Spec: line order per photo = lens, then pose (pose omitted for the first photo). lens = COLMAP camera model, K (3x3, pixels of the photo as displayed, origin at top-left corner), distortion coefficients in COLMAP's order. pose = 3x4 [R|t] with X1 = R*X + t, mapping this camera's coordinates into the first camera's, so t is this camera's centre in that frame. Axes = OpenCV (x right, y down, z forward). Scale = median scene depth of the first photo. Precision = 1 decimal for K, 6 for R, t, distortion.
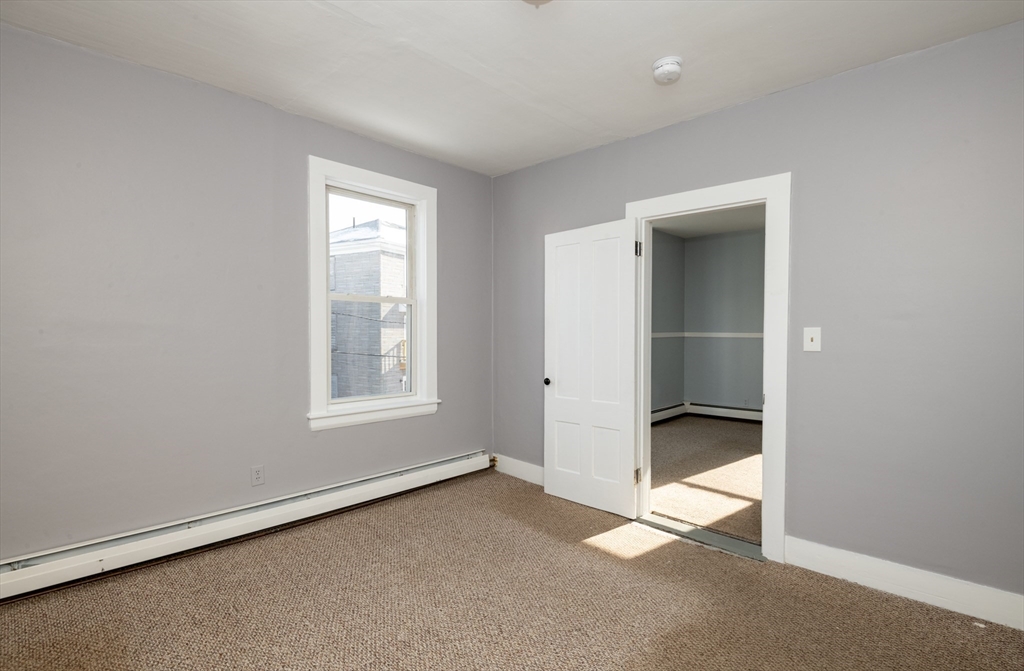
lens RADIAL K [[481.6, 0, 508.9], [0, 481.6, 336.4], [0, 0, 1]] dist [-0.021062, -0.006590]
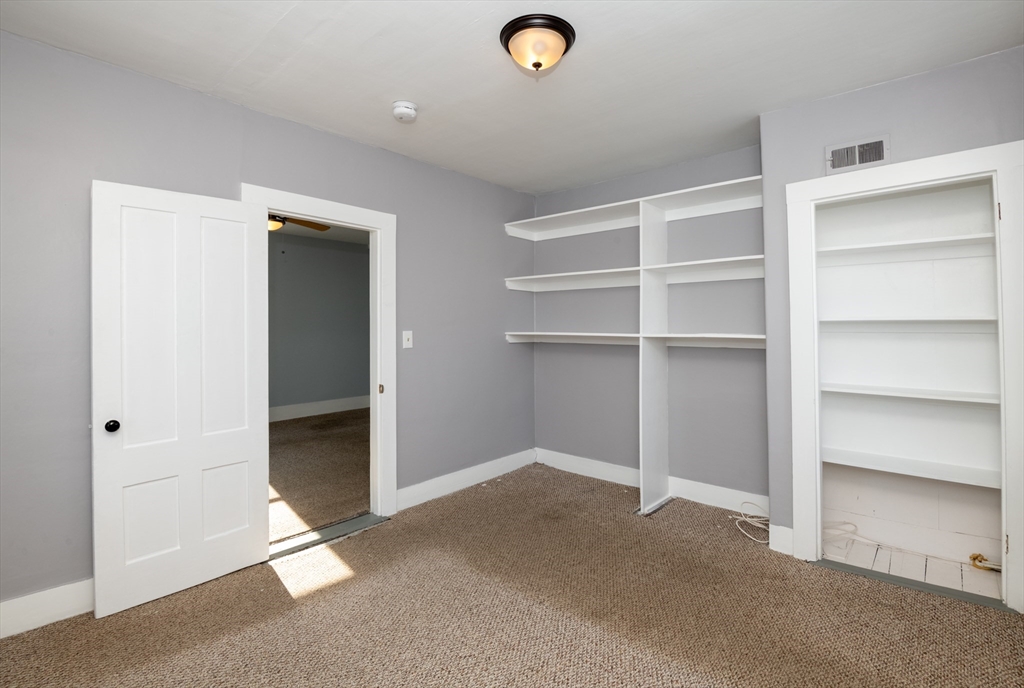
lens RADIAL K [[471.5, 0, 519.1], [0, 471.5, 324.2], [0, 0, 1]] dist [-0.012108, -0.007640]
pose [[-0.050476, 0.004221, 0.998716, -0.651397], [0.029347, 0.999566, -0.002741, -0.021628], [-0.998294, 0.029171, -0.050578, 0.645523]]
